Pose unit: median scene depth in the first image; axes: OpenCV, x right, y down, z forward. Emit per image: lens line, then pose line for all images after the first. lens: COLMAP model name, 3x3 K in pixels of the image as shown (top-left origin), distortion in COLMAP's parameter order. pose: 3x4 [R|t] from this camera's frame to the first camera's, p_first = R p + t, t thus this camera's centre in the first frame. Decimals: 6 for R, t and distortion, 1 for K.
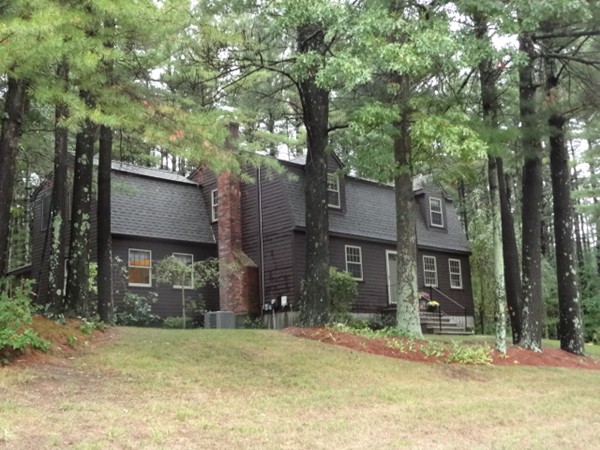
lens RADIAL K [[661.4, 0, 300.0], [0, 661.4, 225.0], [0, 0, 1]] dist [0.010047, -0.033234]
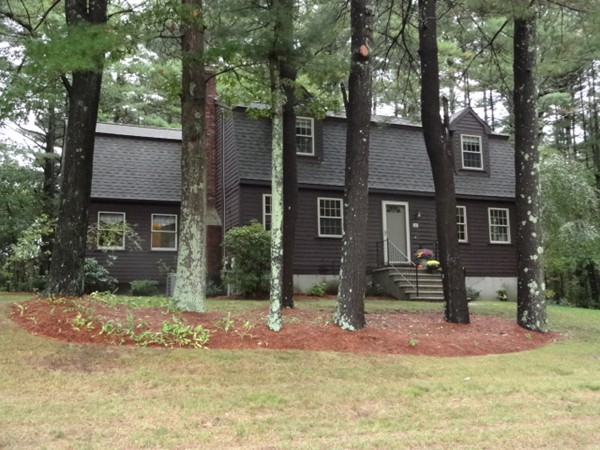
lens RADIAL K [[661.4, 0, 300.0], [0, 661.4, 225.0], [0, 0, 1]] dist [0.010047, -0.033234]
pose [[0.934159, -0.032499, -0.355375, 0.387345], [0.055109, 0.997036, 0.053684, 0.020139], [0.352577, -0.069734, 0.933181, 0.191036]]
